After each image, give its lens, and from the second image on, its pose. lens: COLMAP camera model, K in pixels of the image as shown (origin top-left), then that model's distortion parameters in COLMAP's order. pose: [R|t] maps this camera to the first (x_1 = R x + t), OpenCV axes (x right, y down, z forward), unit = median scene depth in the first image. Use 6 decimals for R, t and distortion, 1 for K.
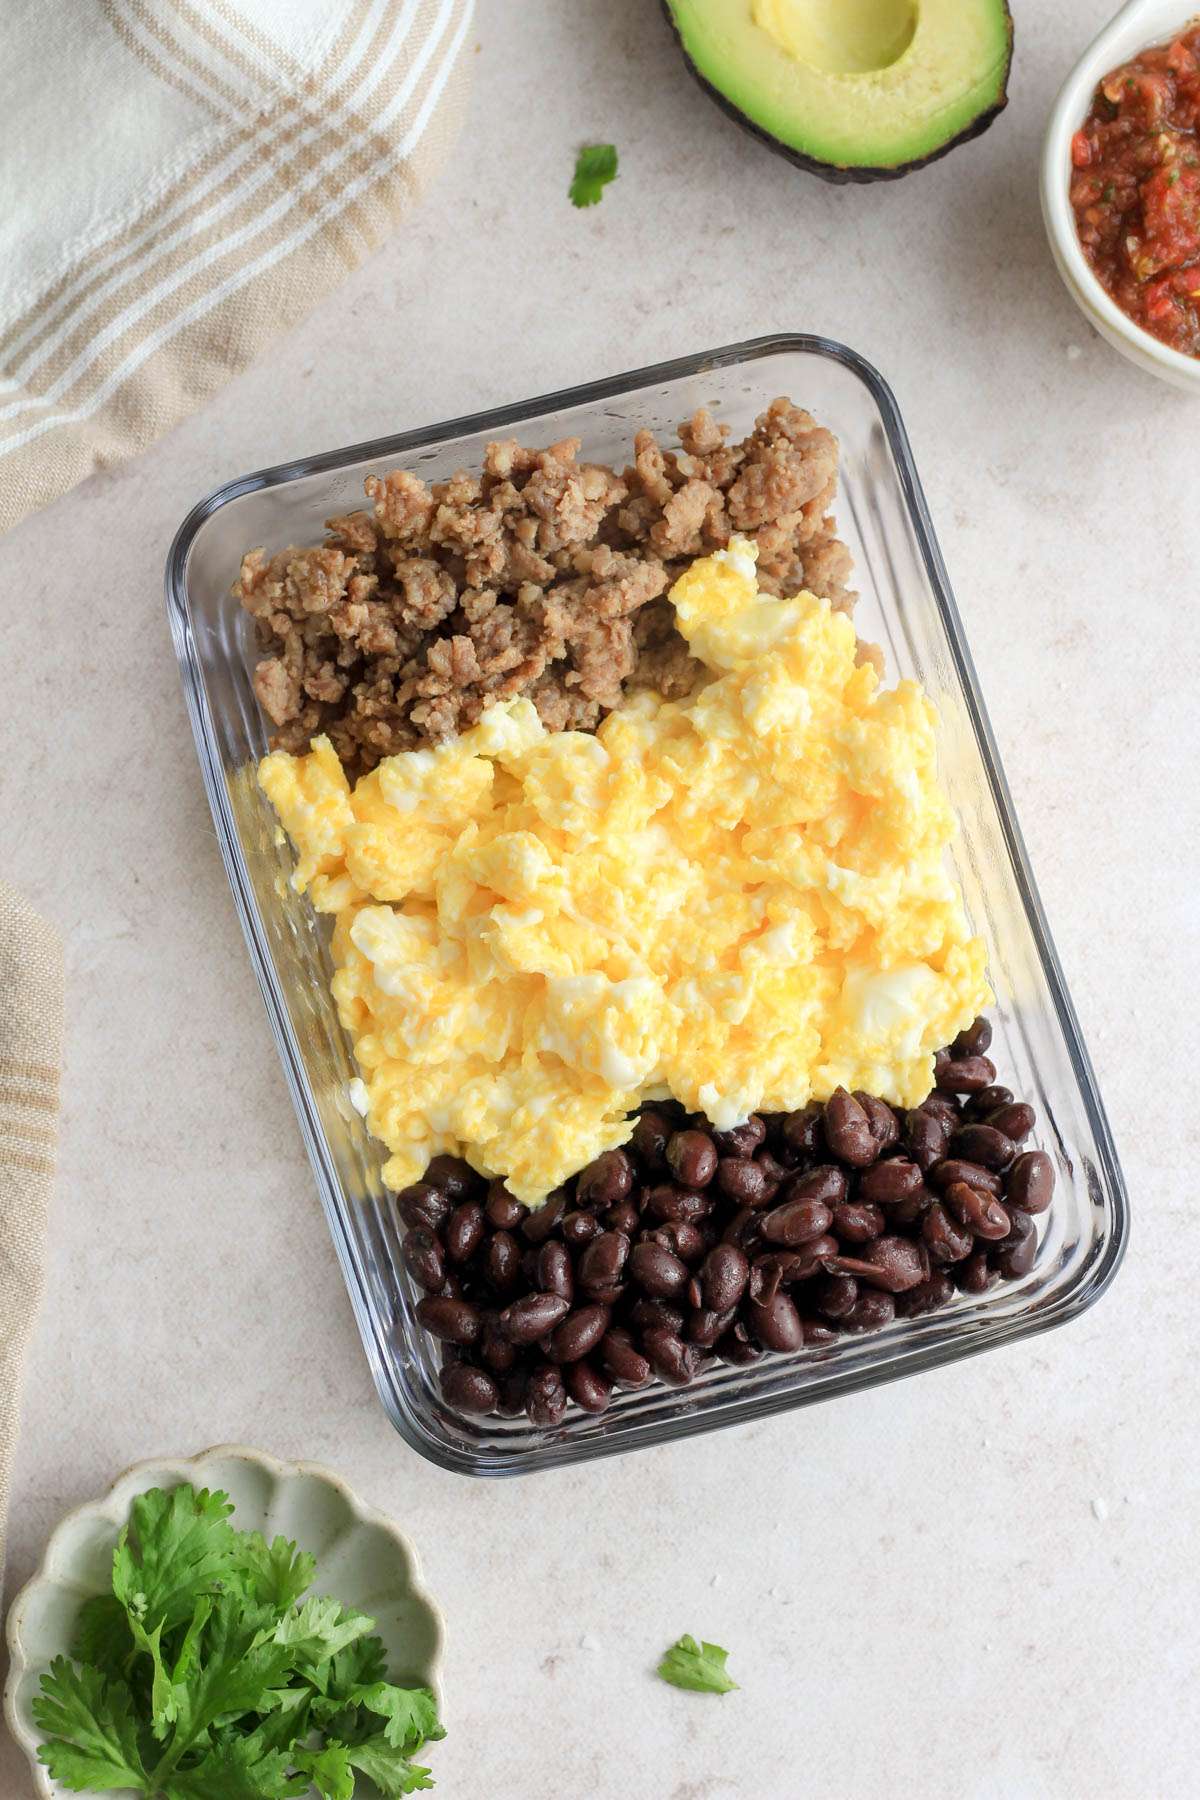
lens RADIAL K [[4592.5, 0, 556.4], [0, 4592.5, 972.1], [0, 0, 1]] dist [-0.135201, 0.000000]
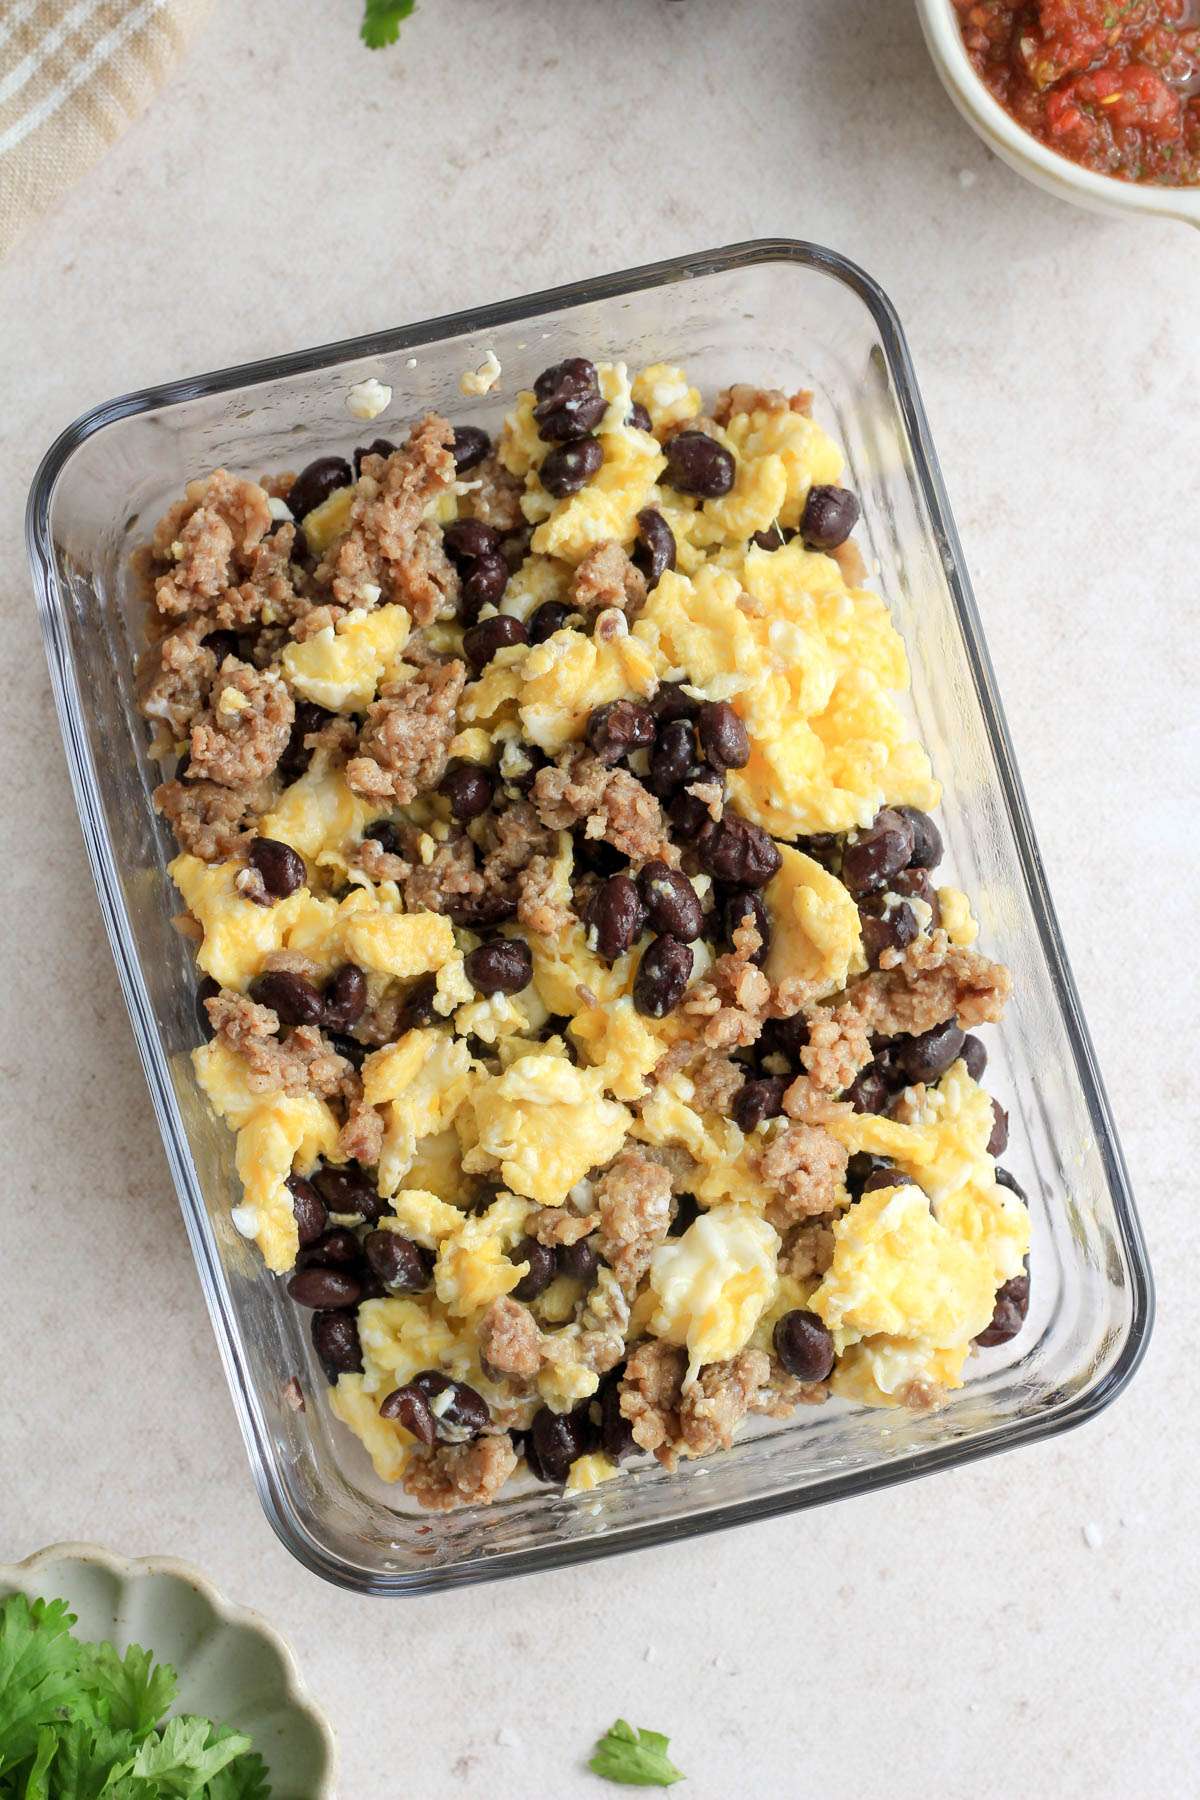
lens RADIAL K [[4533.0, 0, 577.6], [0, 4533.0, 943.5], [0, 0, 1]] dist [-0.139389, 0.000000]
pose [[0.997181, -0.073375, 0.015690, 0.017855], [0.072787, 0.996725, 0.035236, -0.029428], [-0.018224, -0.033995, 0.999256, 0.163647]]
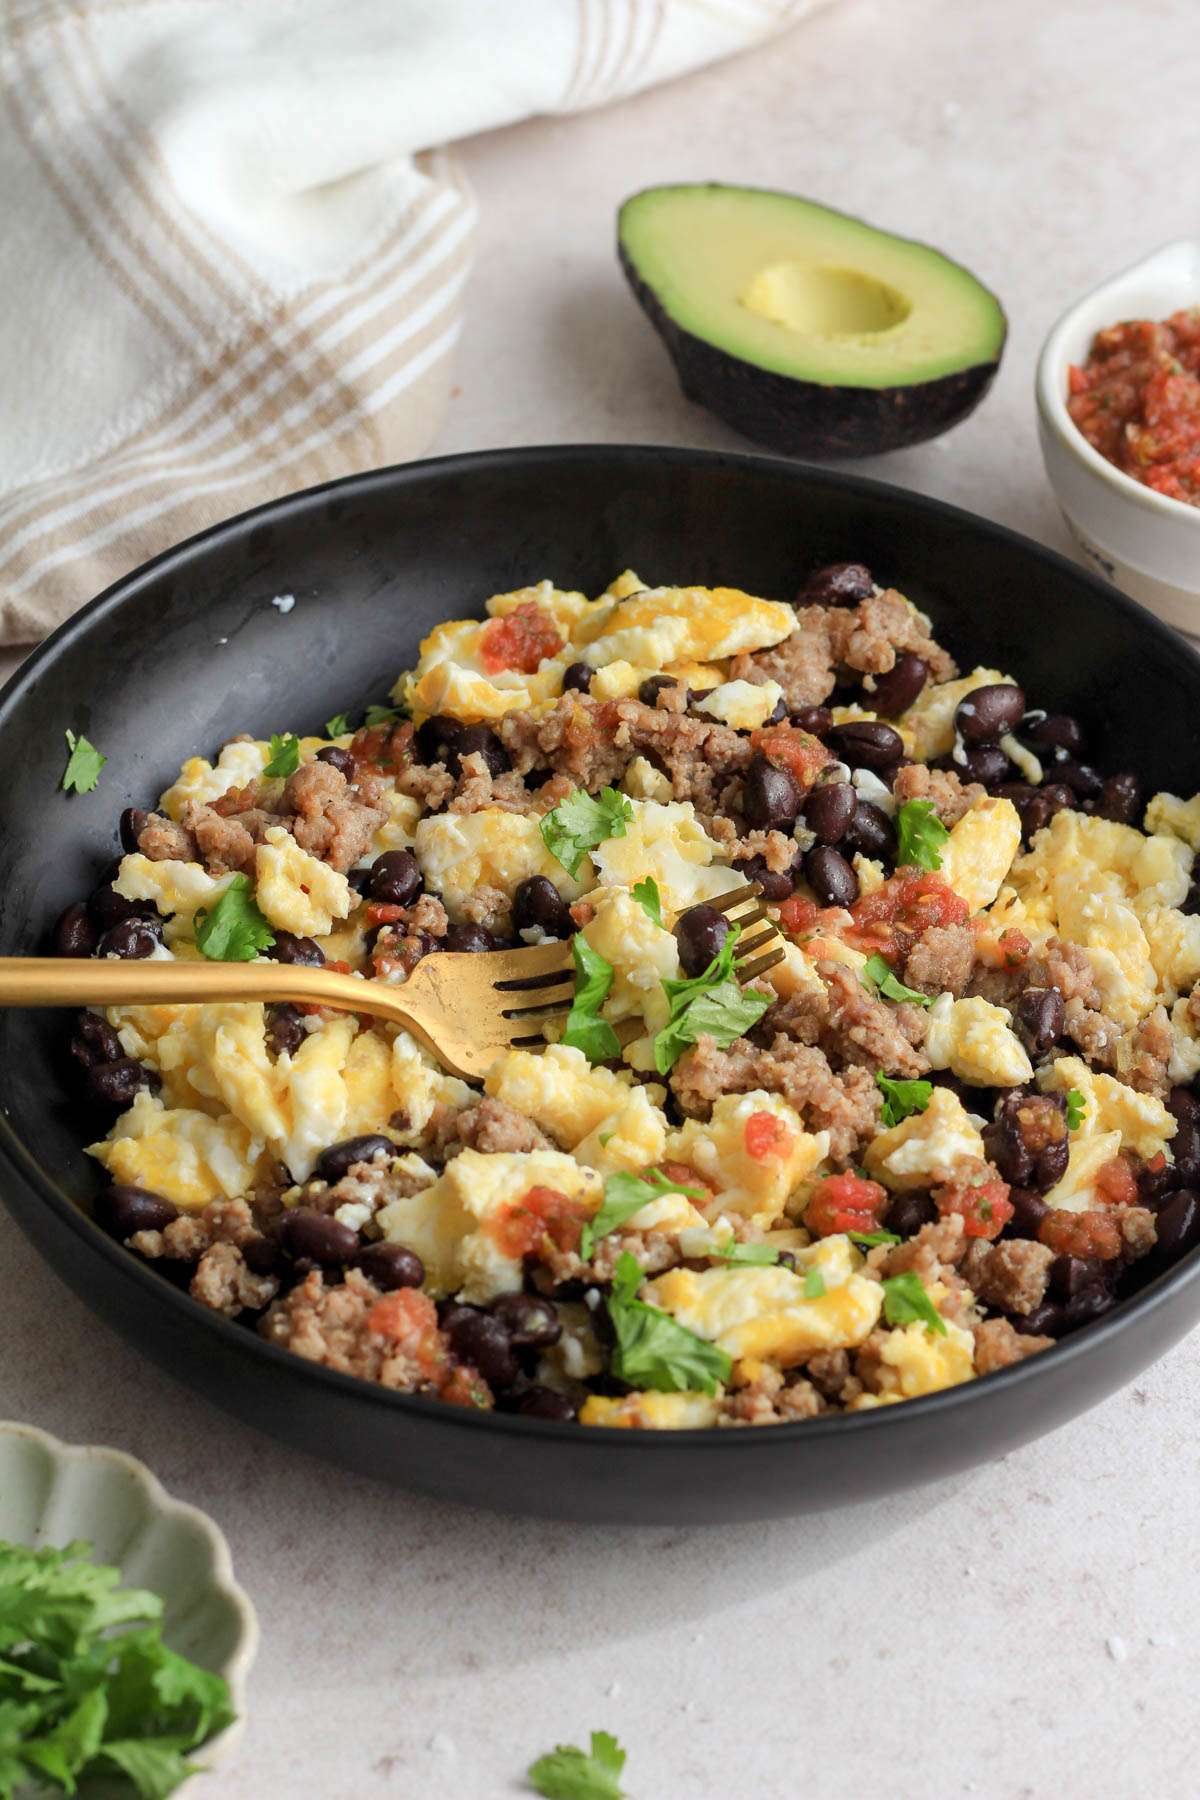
lens RADIAL K [[4592.5, 0, 594.0], [0, 4592.5, 883.7], [0, 0, 1]] dist [-0.135201, 0.000000]
pose [[0.998044, 0.059190, -0.020122, 0.038765], [-0.058320, 0.765557, -0.640720, 0.514035], [-0.022519, 0.640640, 0.767511, 0.329914]]
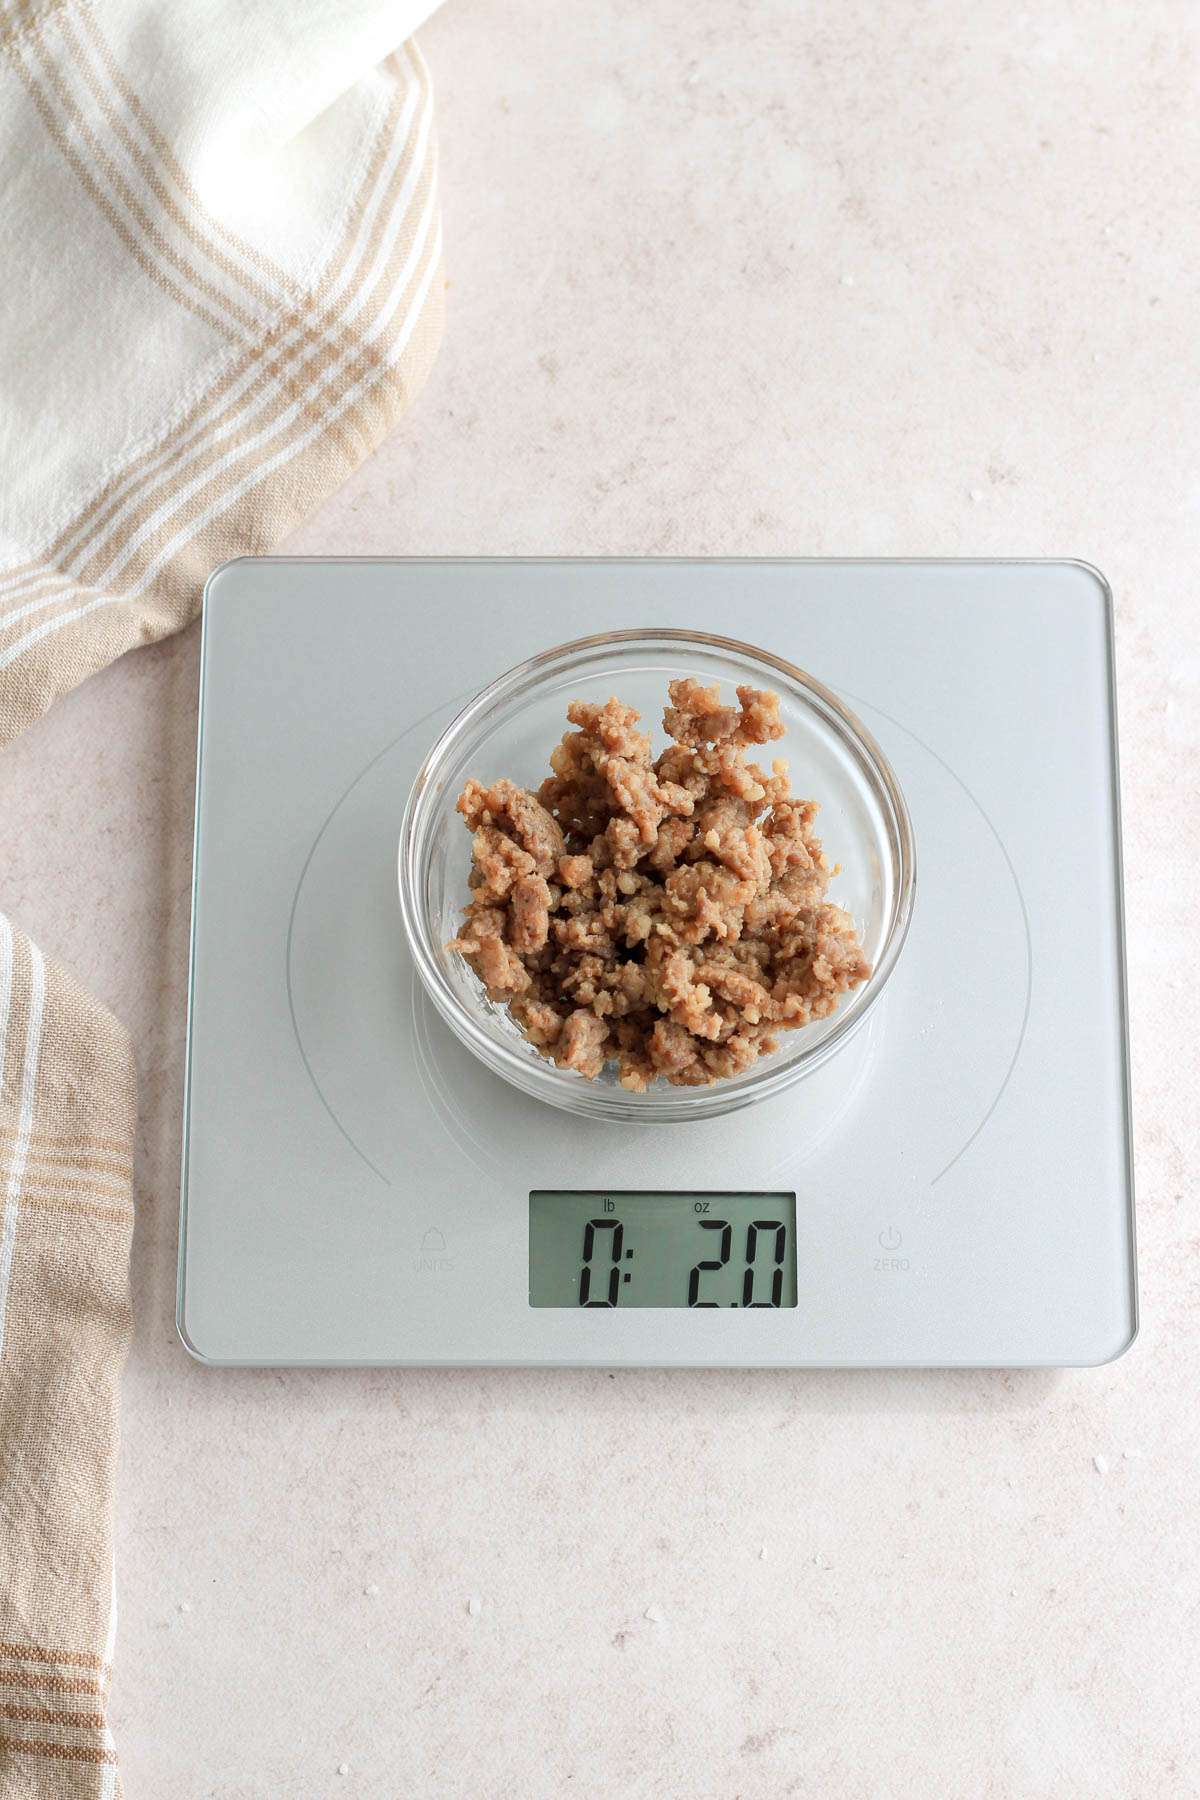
lens RADIAL K [[4533.0, 0, 633.8], [0, 4533.0, 924.2], [0, 0, 1]] dist [-0.139389, 0.000000]
pose [[0.996480, -0.073111, 0.041027, -0.029955], [0.080199, 0.973883, -0.212415, 0.213144], [-0.024426, 0.214958, 0.976318, -0.098820]]
